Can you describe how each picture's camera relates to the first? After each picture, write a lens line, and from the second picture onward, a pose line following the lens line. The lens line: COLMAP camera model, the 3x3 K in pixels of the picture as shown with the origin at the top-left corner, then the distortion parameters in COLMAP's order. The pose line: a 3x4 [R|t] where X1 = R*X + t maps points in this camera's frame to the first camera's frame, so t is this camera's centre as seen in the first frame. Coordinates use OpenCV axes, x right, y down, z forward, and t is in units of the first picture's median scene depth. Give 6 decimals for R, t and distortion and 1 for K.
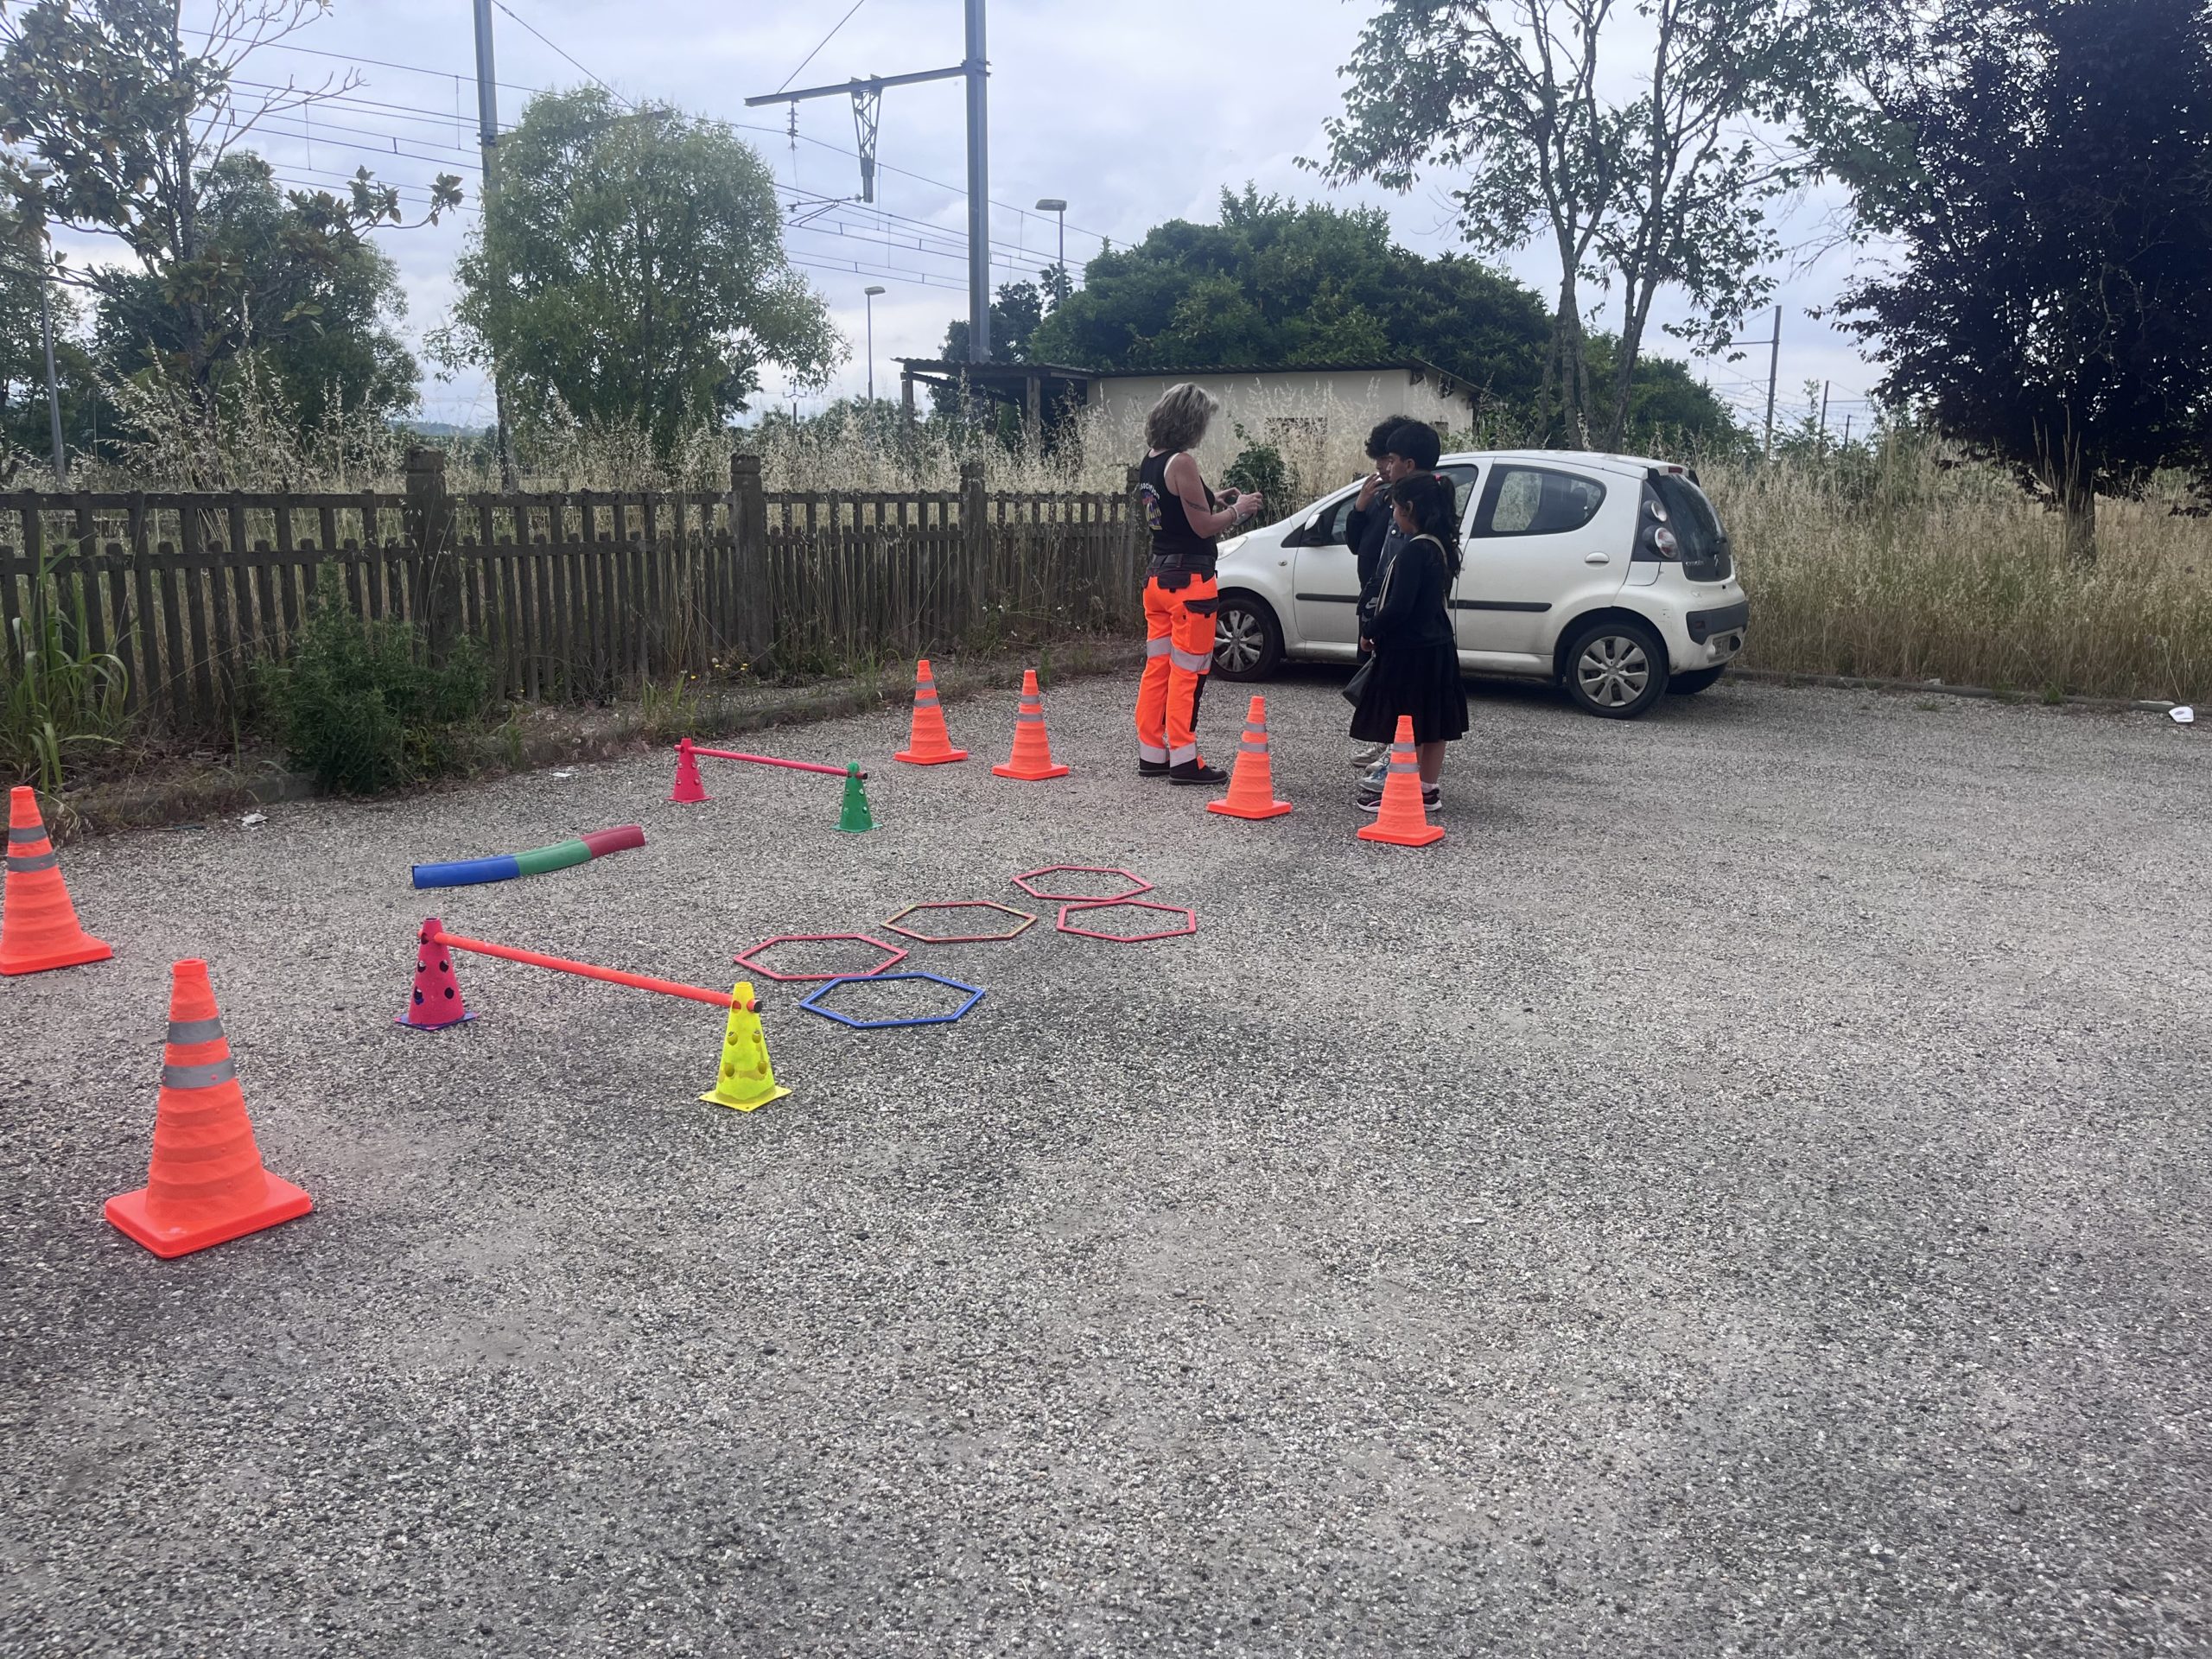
lens RADIAL K [[1681.5, 0, 1117.3], [0, 1681.5, 815.9], [0, 0, 1]] dist [0.021137, -0.004060]
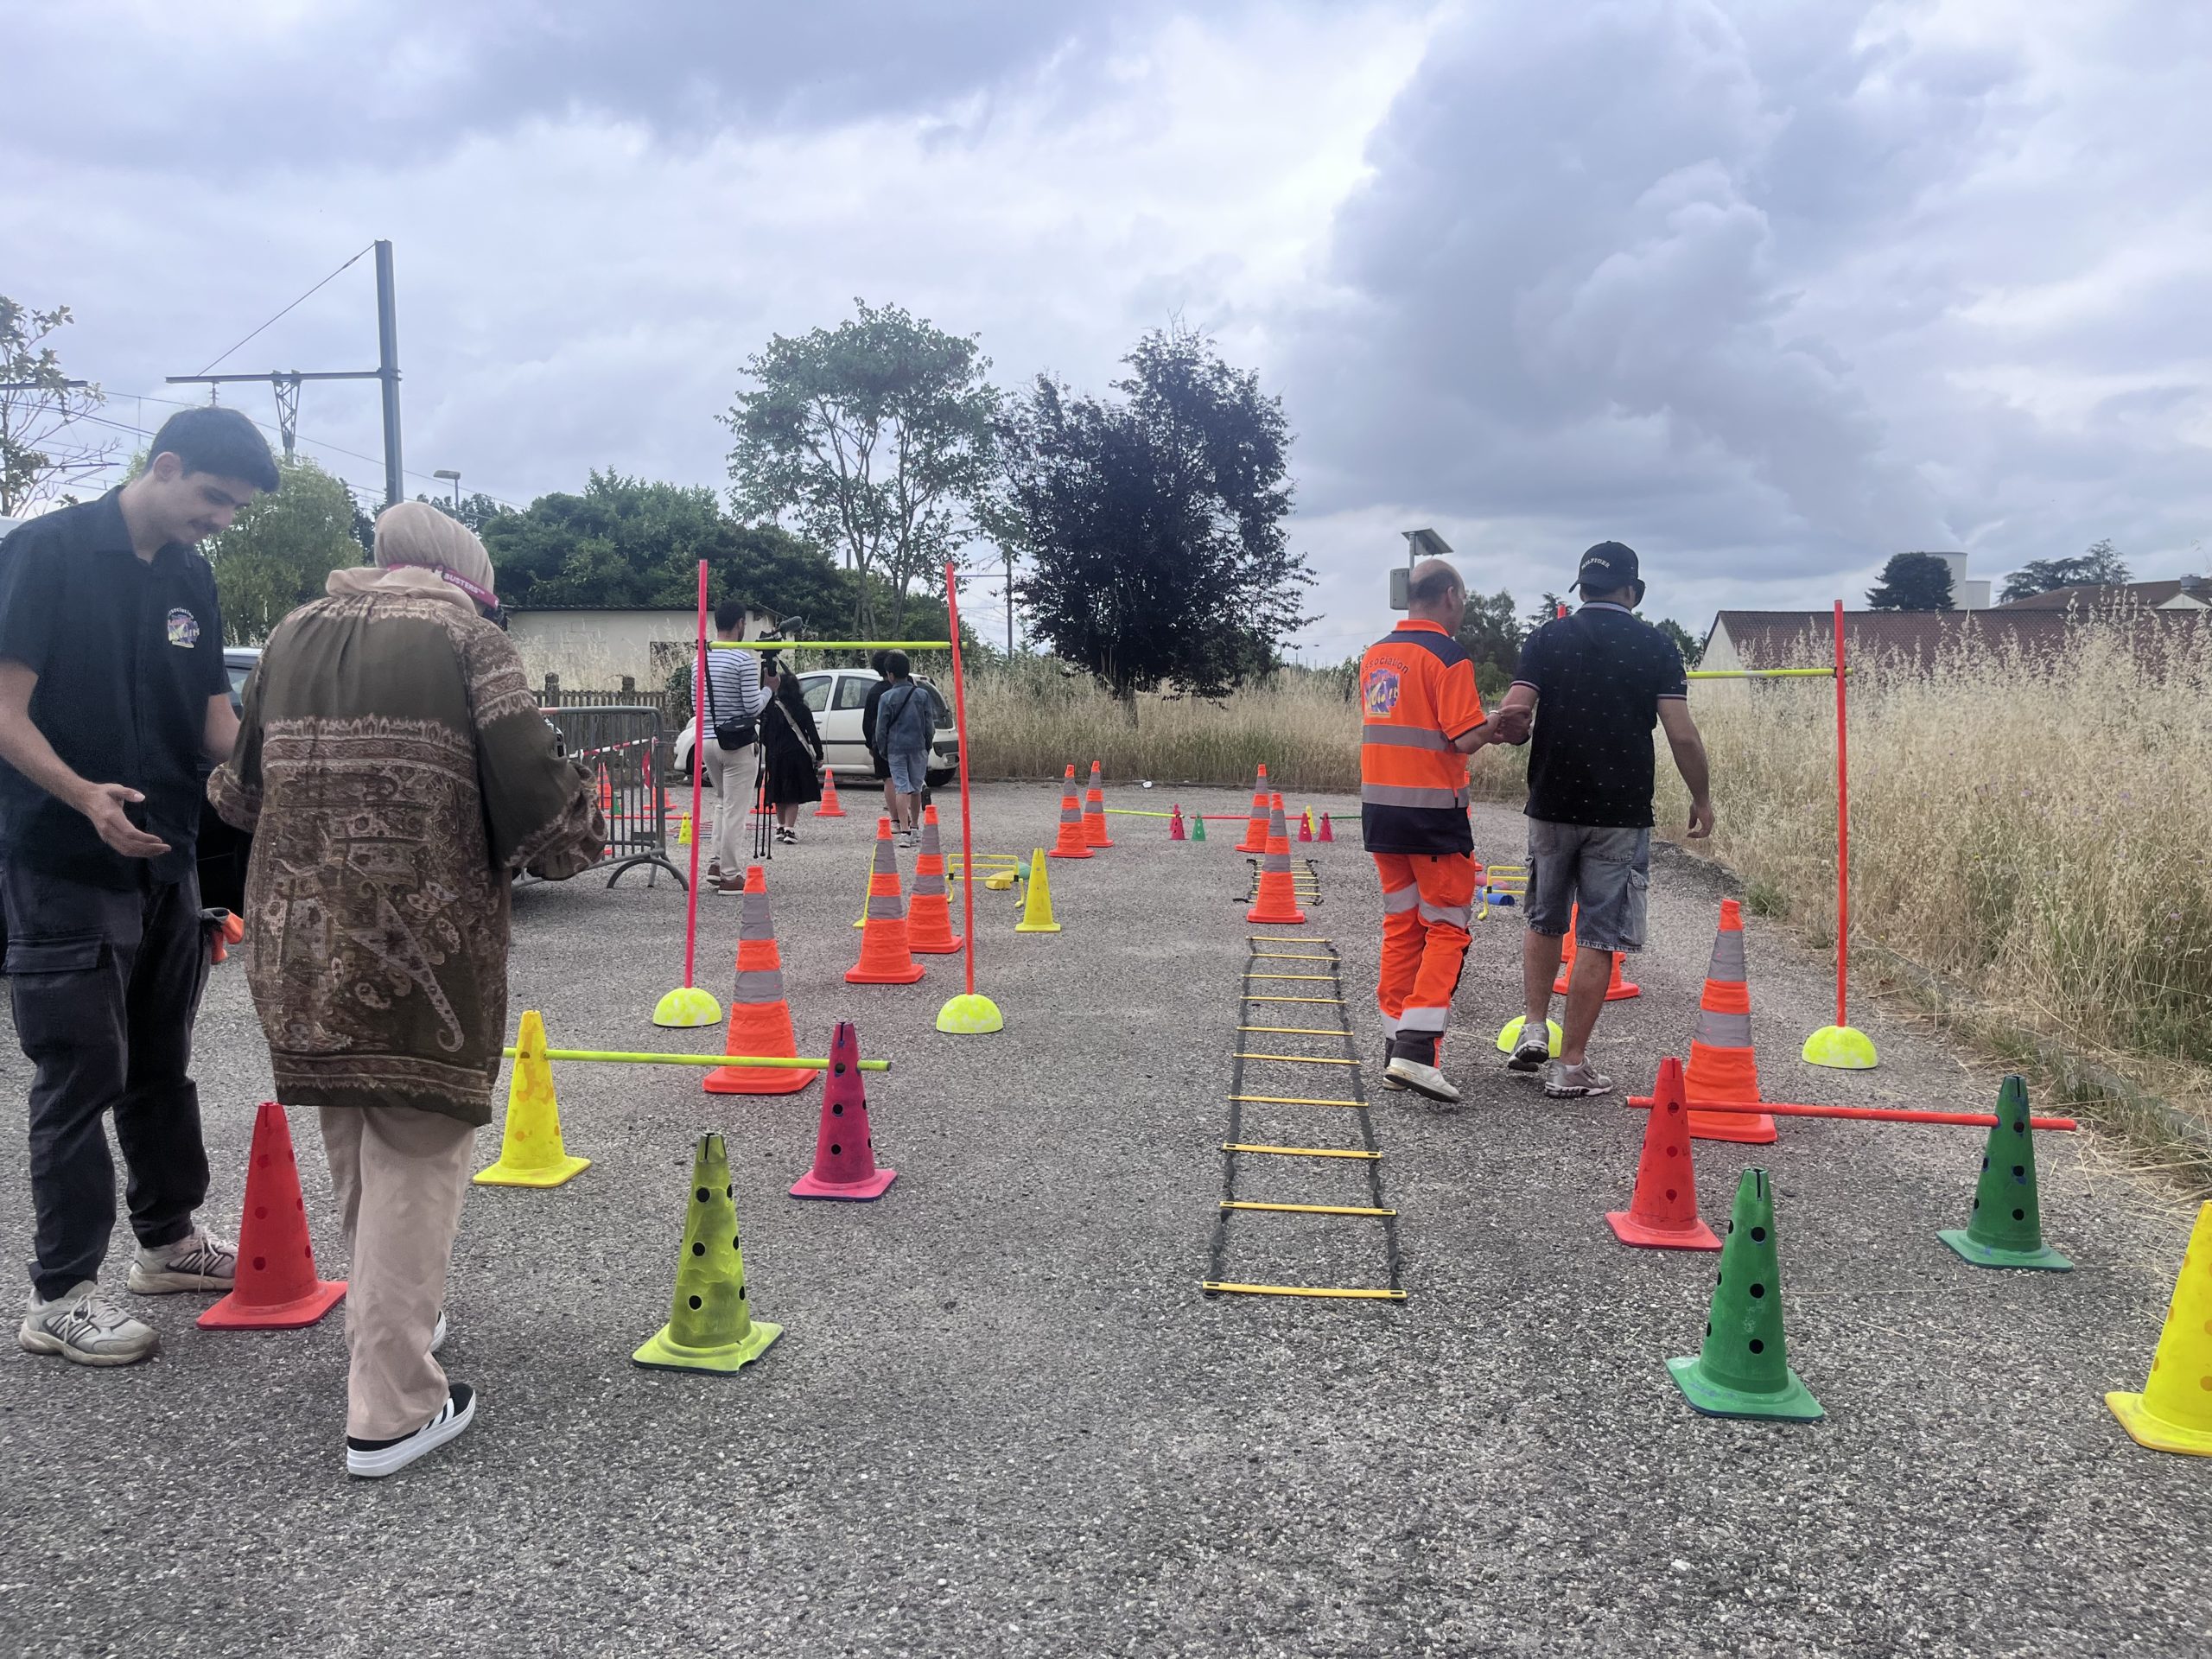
lens RADIAL K [[1667.6, 0, 1117.5], [0, 1667.6, 823.7], [0, 0, 1]] dist [0.058393, -0.086822]
pose [[0.914580, -0.040178, 0.402405, -0.220428], [0.086124, 0.991577, -0.096738, 0.147772], [-0.395128, 0.123131, 0.910336, -0.728389]]
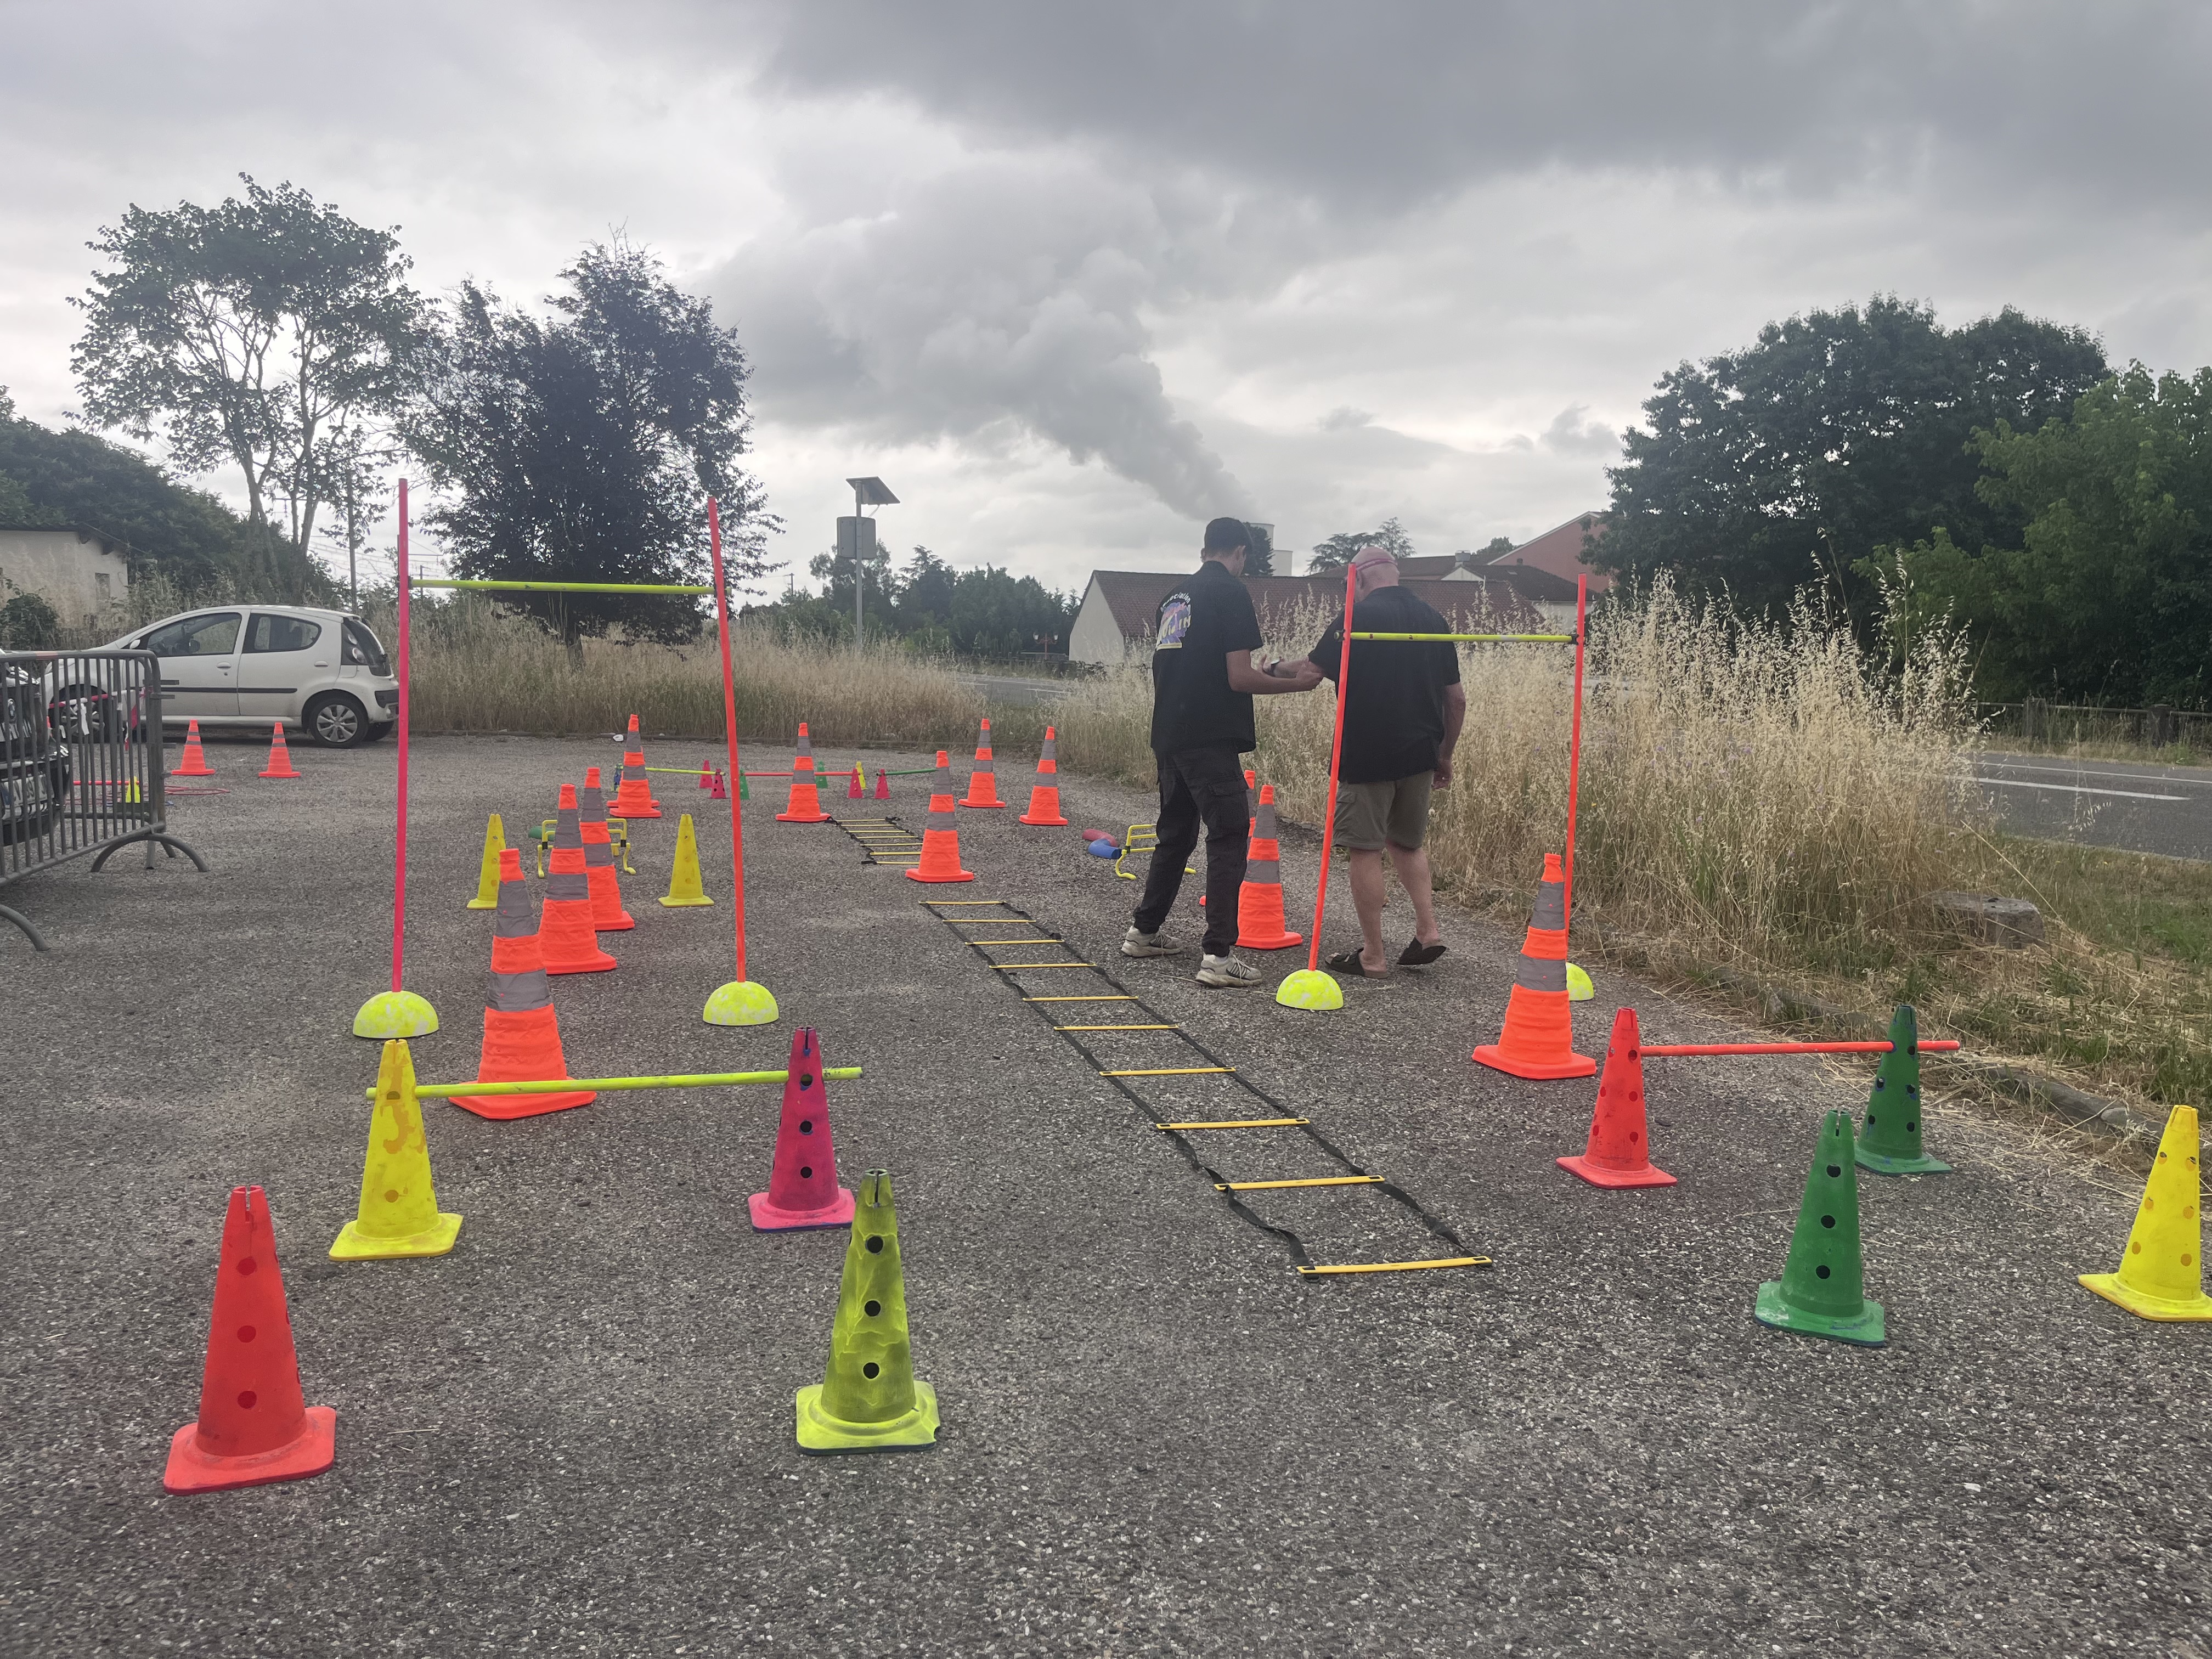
lens RADIAL K [[1667.6, 0, 1117.5], [0, 1667.6, 823.7], [0, 0, 1]] dist [0.058393, -0.086822]
pose [[0.703768, -0.071647, 0.706807, -0.301132], [0.127030, 0.991559, -0.025972, 0.130096], [-0.698980, 0.108064, 0.706929, -0.650233]]
